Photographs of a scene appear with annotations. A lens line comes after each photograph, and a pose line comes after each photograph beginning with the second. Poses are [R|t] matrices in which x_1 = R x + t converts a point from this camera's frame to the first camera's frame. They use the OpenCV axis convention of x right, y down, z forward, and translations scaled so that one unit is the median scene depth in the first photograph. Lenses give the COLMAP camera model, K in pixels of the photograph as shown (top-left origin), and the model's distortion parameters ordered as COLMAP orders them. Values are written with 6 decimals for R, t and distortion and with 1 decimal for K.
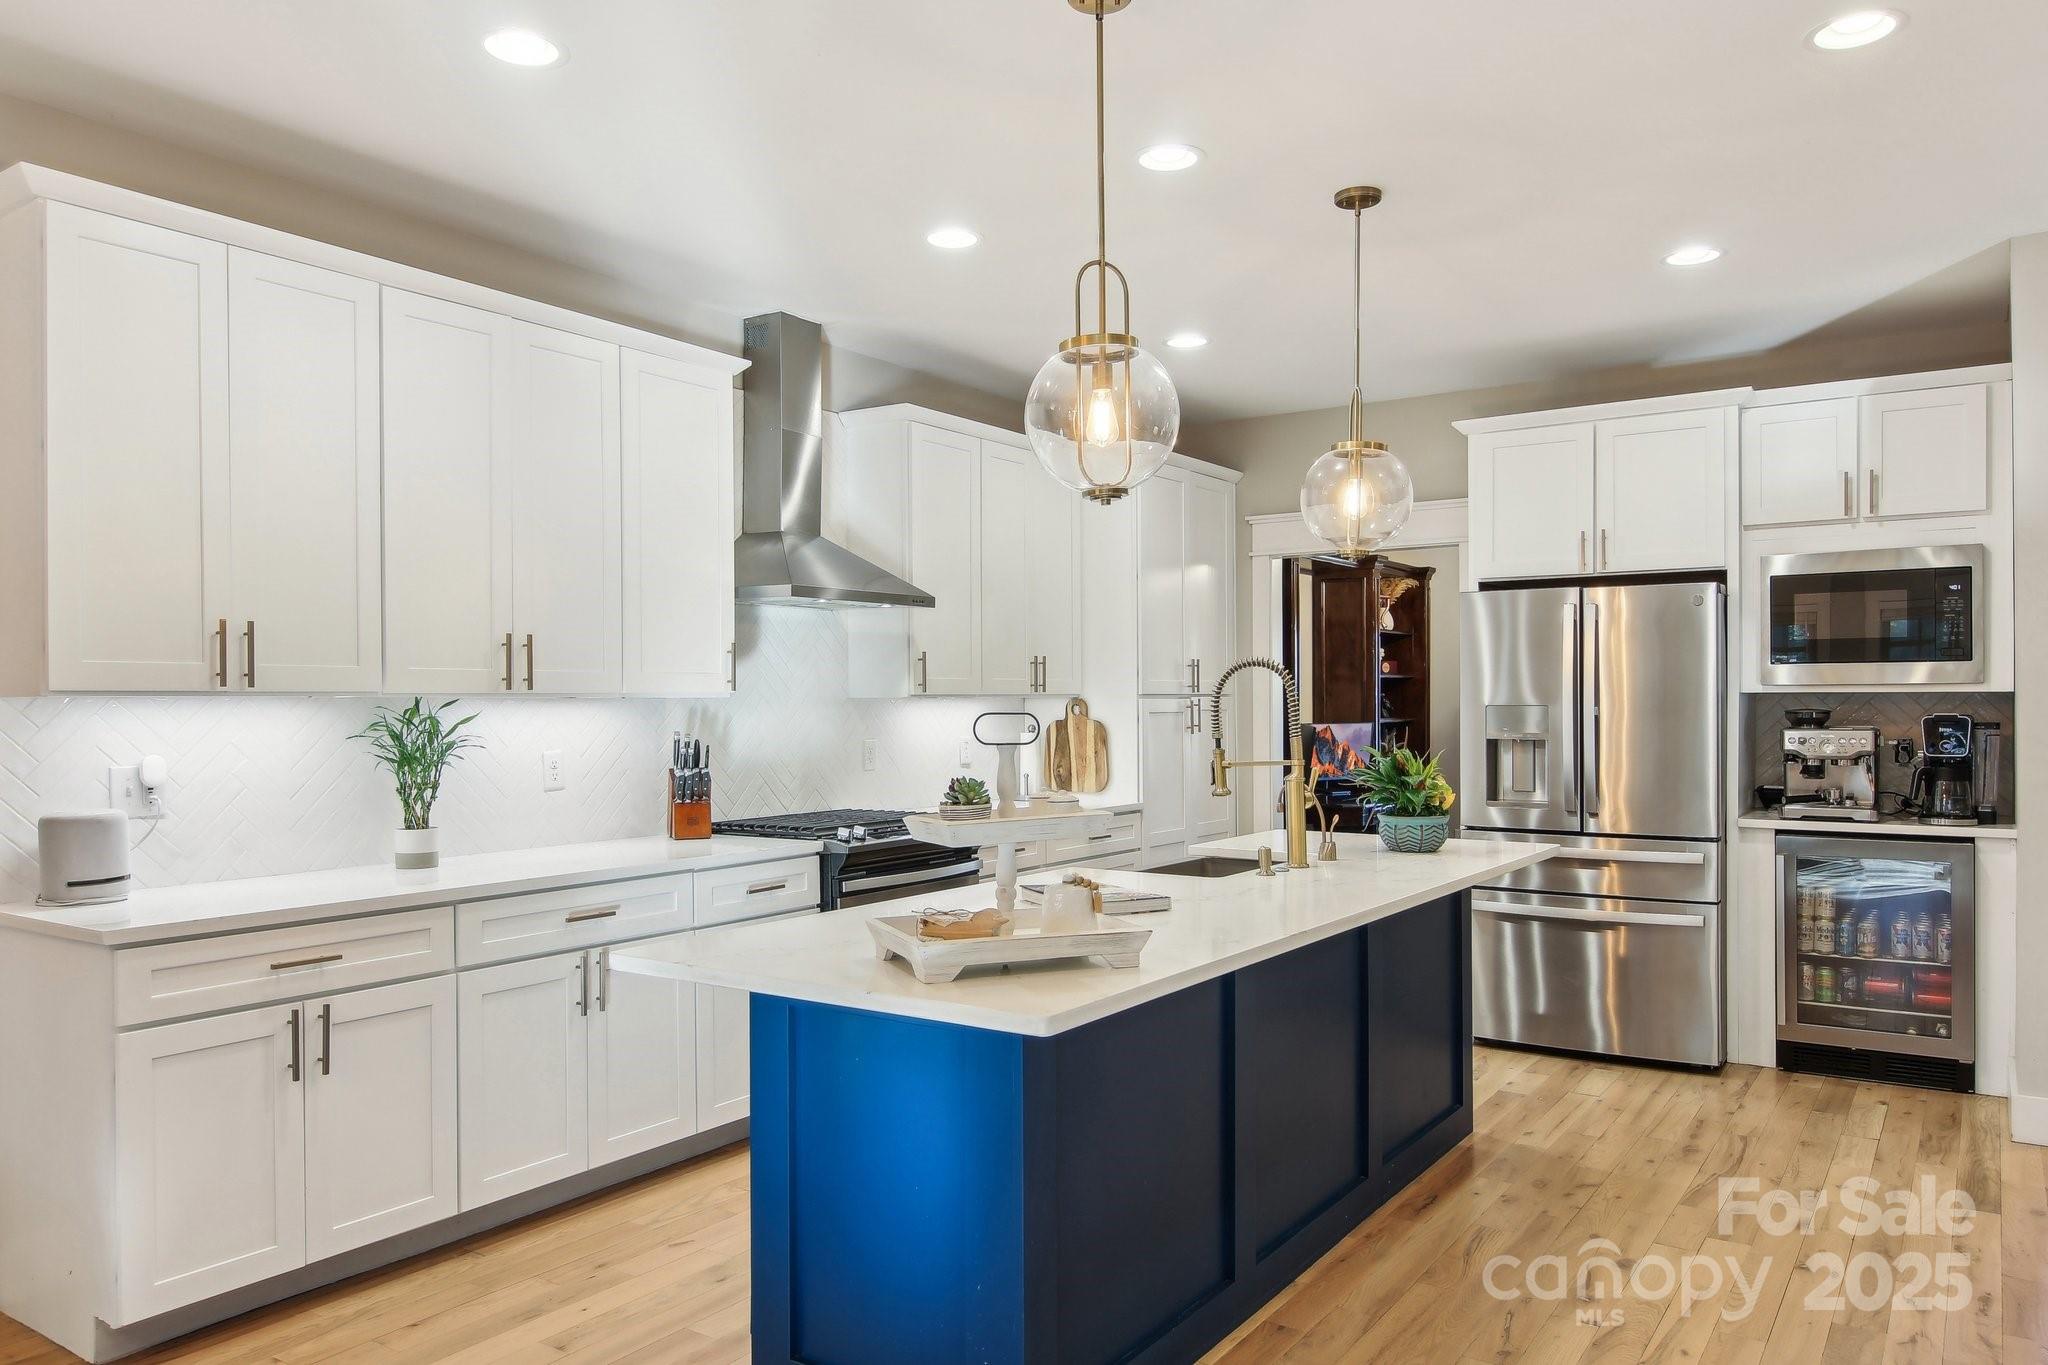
lens RADIAL K [[1385.6, 0, 1017.8], [0, 1385.6, 688.8], [0, 0, 1]] dist [-0.000554, 0.000313]
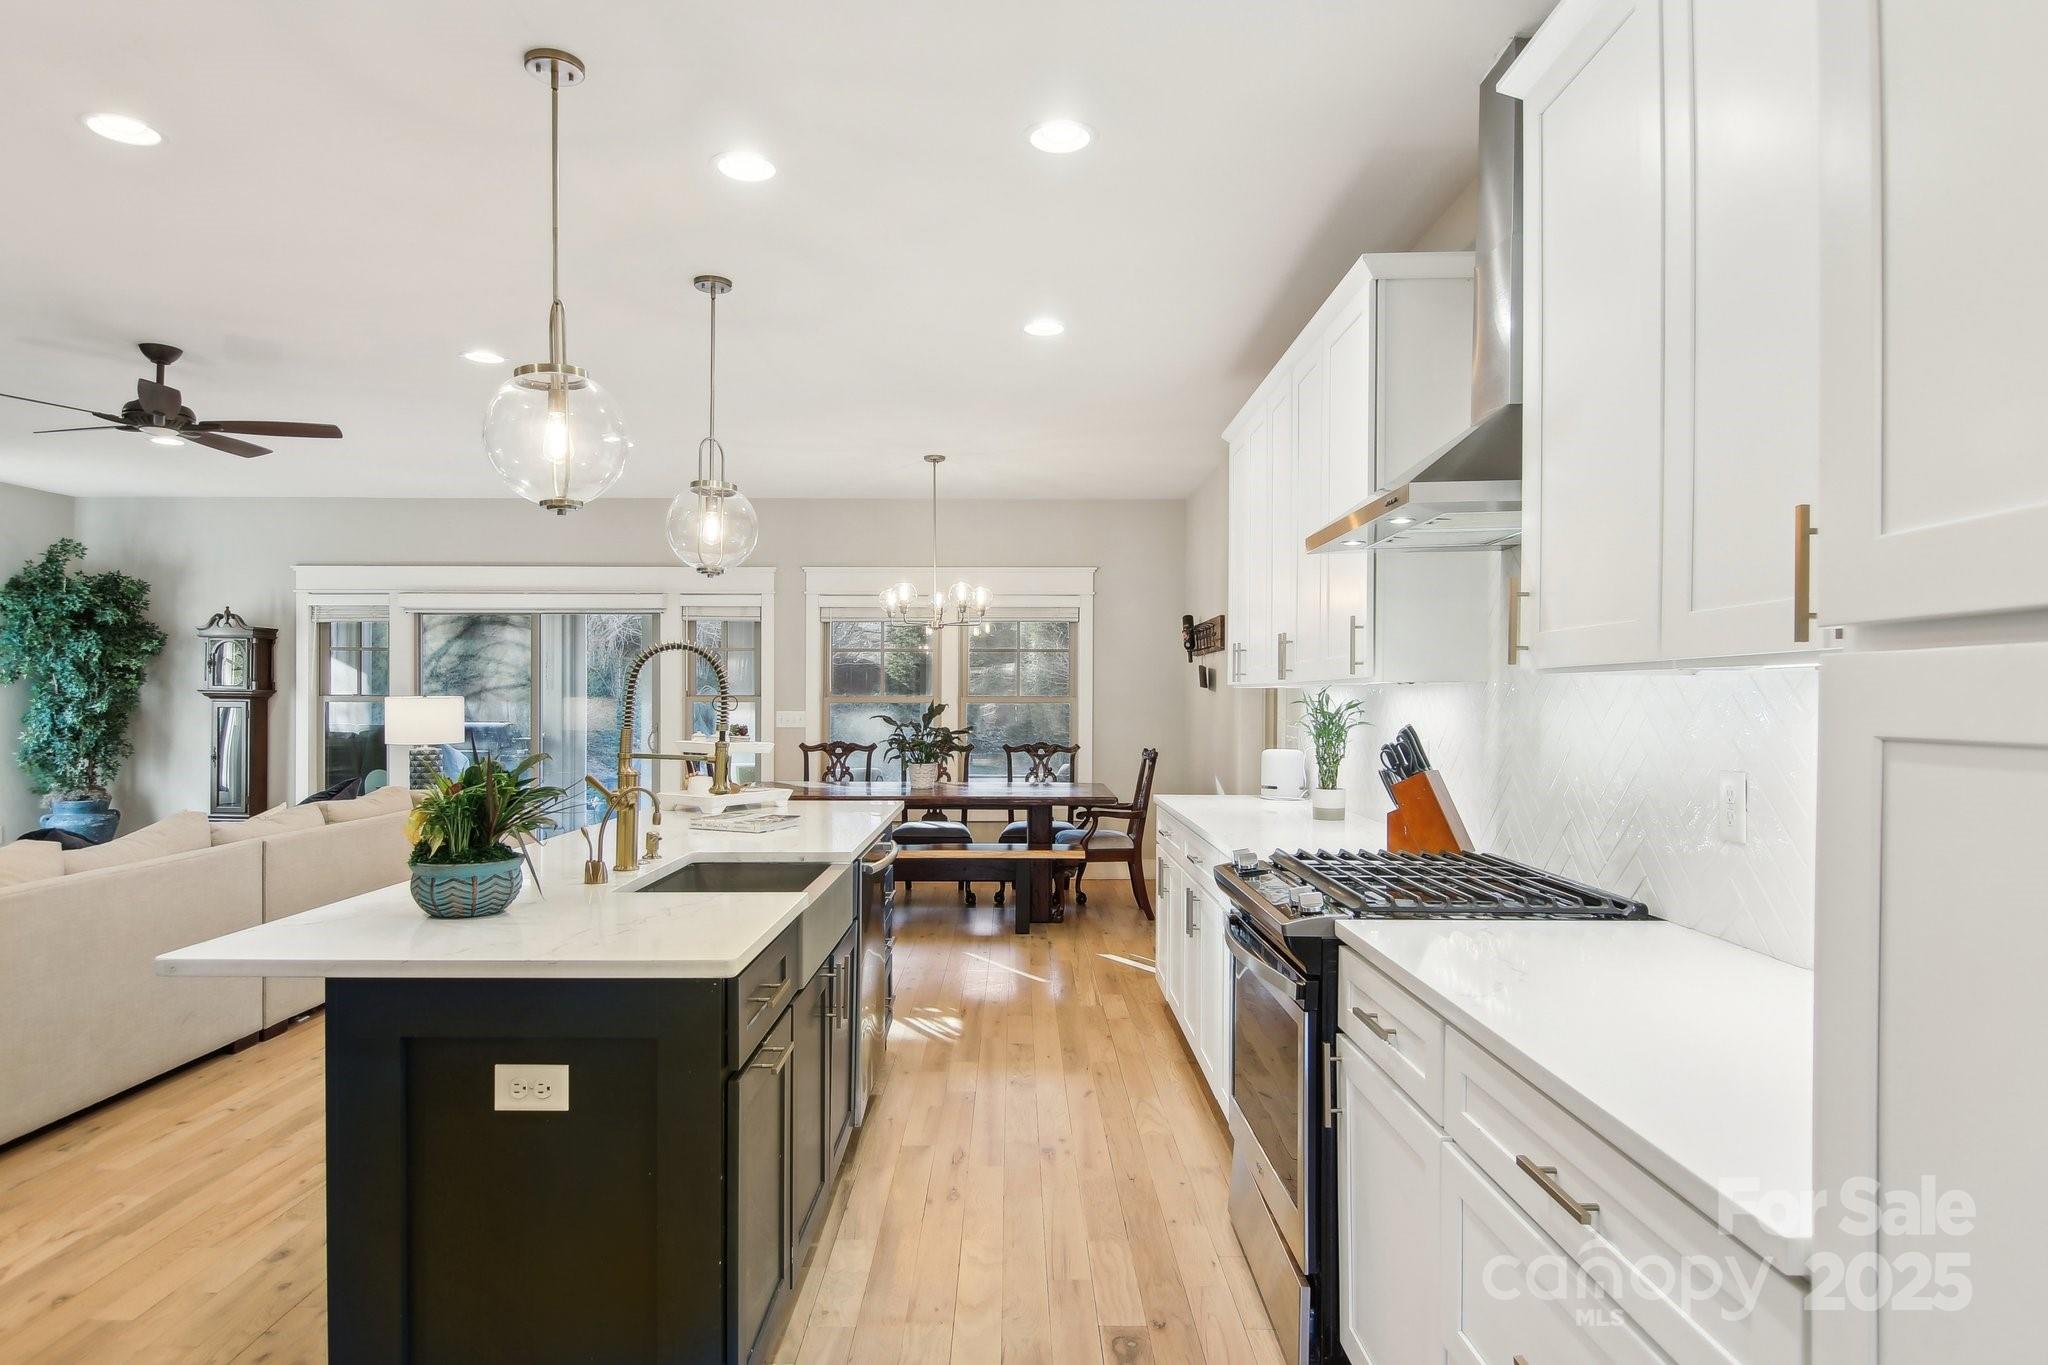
lens RADIAL K [[1144.3, 0, 1019.2], [0, 1144.3, 696.2], [0, 0, 1]] dist [0.020242, -0.026635]
pose [[-0.811255, 0.000349, -0.584692, 0.323034], [0.005475, 0.999961, -0.007000, 0.015619], [0.584666, -0.008880, -0.811225, 1.309783]]
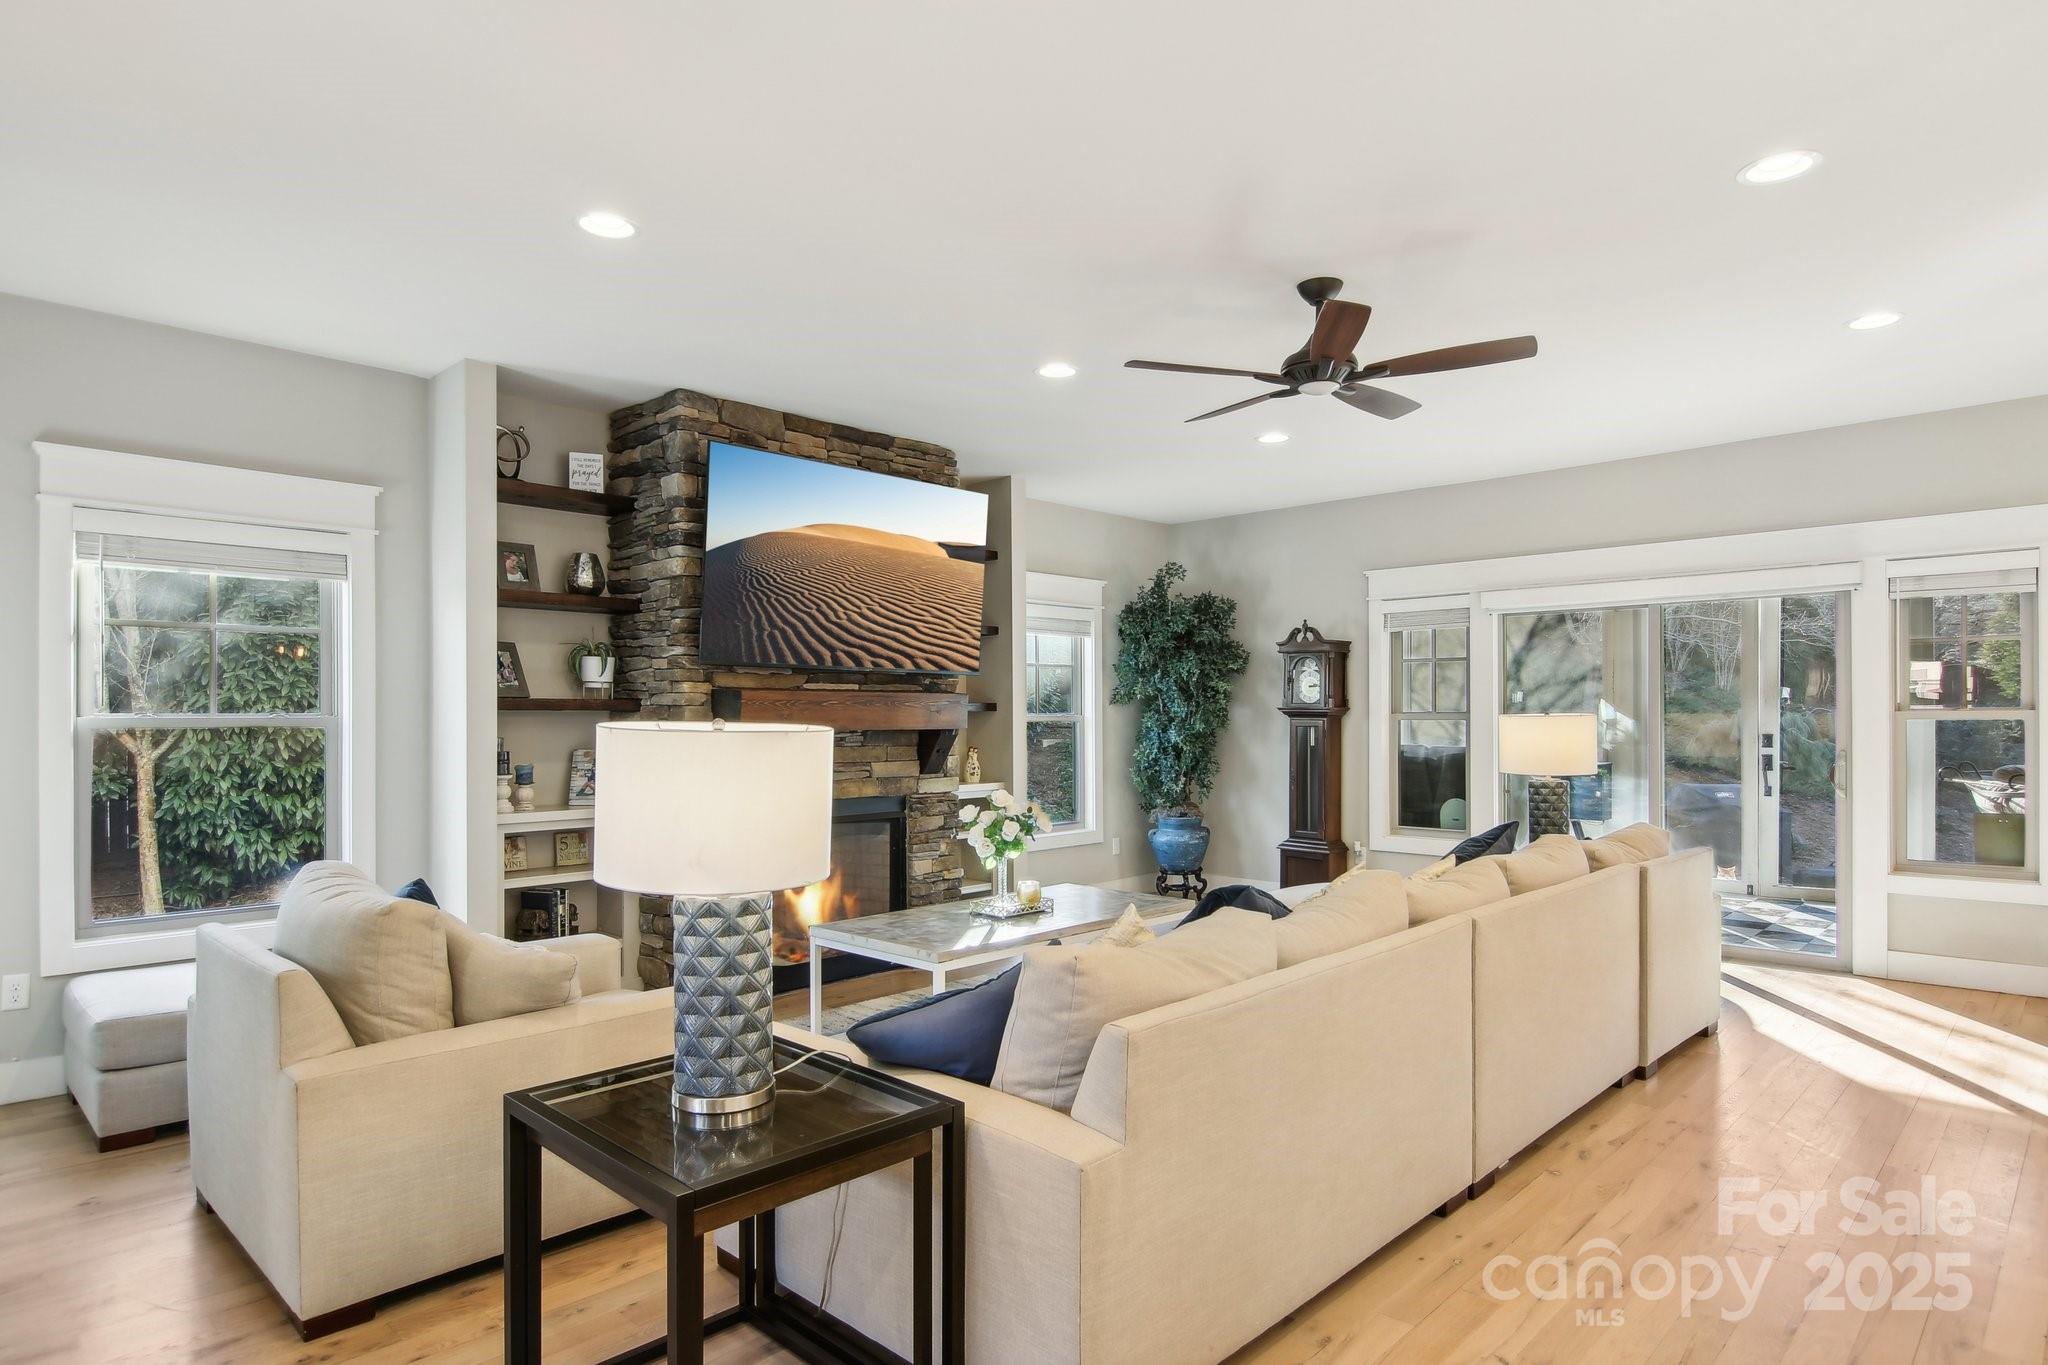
lens RADIAL K [[1143.4, 0, 1035.0], [0, 1143.4, 698.2], [0, 0, 1]] dist [0.000171, -0.014289]
pose [[-0.990780, 0.007178, 0.135290, 0.431846], [0.004006, 0.999711, -0.023705, 0.010707], [-0.135421, -0.022945, -0.990522, 0.908341]]
